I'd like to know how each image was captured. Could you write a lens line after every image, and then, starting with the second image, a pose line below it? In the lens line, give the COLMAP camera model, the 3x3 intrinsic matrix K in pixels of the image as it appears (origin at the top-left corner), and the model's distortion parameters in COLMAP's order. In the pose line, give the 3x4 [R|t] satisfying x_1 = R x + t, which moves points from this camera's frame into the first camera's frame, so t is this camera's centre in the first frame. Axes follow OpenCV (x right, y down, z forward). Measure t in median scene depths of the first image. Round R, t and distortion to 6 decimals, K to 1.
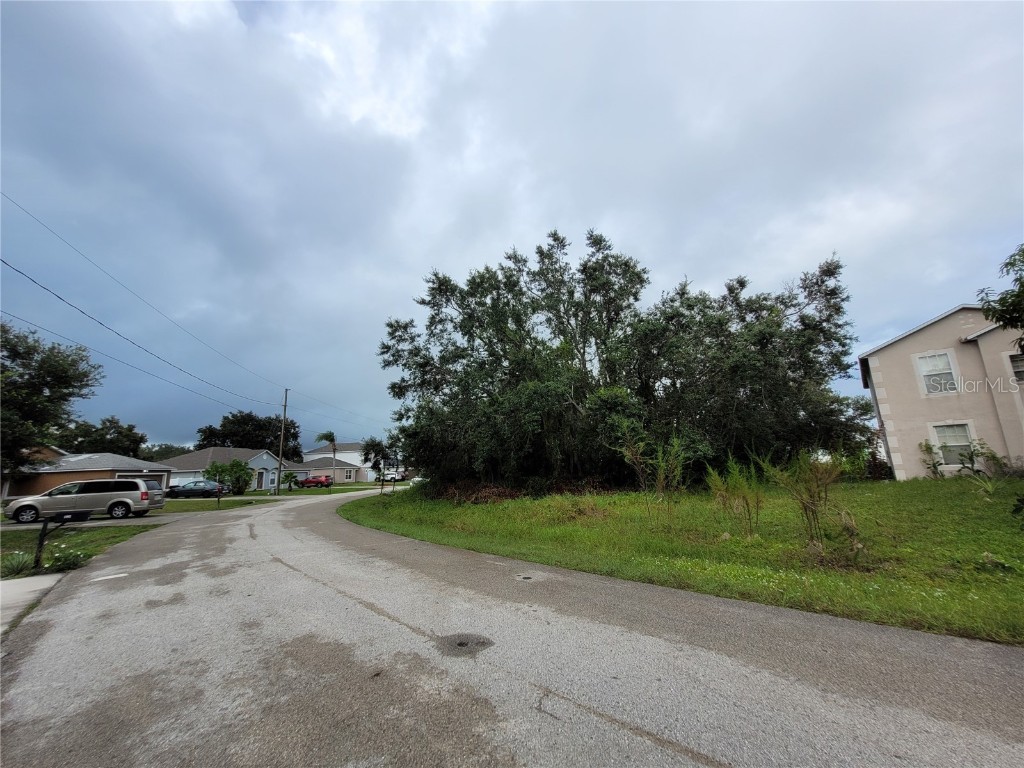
lens RADIAL K [[413.3, 0, 504.8], [0, 413.3, 389.6], [0, 0, 1]] dist [0.022899, -0.017101]
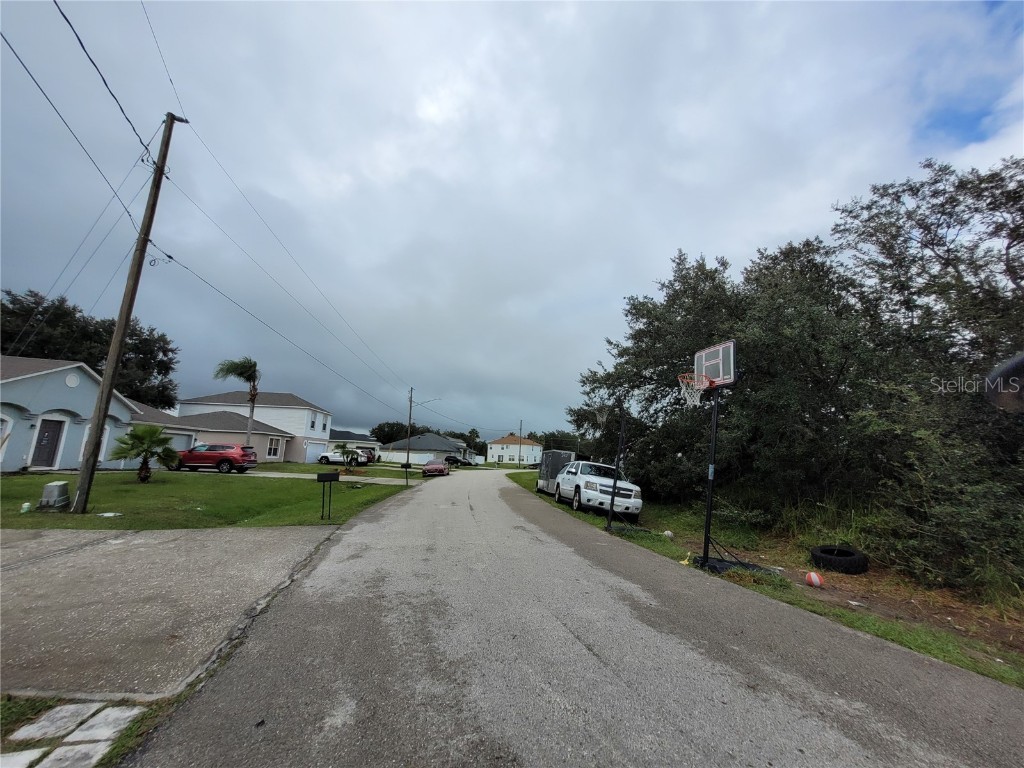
lens RADIAL K [[410.5, 0, 506.7], [0, 410.5, 386.1], [0, 0, 1]] dist [0.002437, 0.000176]
pose [[0.966210, 0.109952, 0.233127, -0.749875], [-0.113252, 0.993566, 0.000774, 0.314835], [-0.231542, -0.027150, 0.972446, 1.435162]]
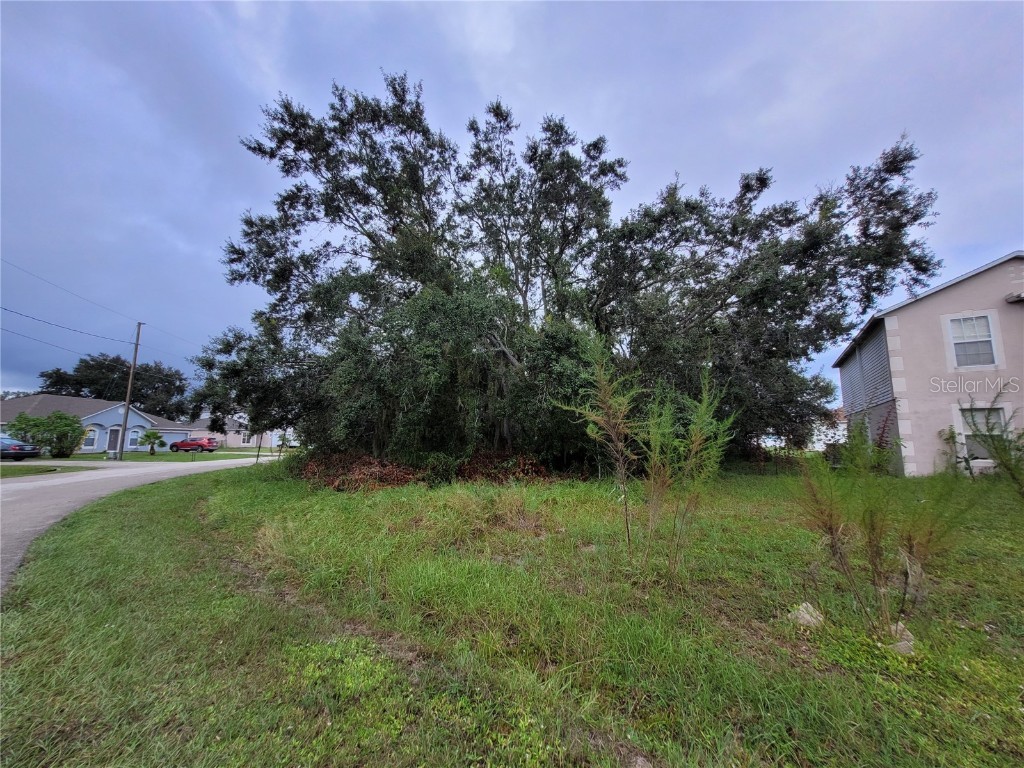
lens RADIAL K [[410.5, 0, 506.7], [0, 410.5, 386.1], [0, 0, 1]] dist [0.002437, 0.000176]
pose [[0.987122, 0.063452, 0.146847, 0.072867], [-0.071551, 0.996156, 0.050542, 0.059571], [-0.143075, -0.060398, 0.987867, 0.321837]]
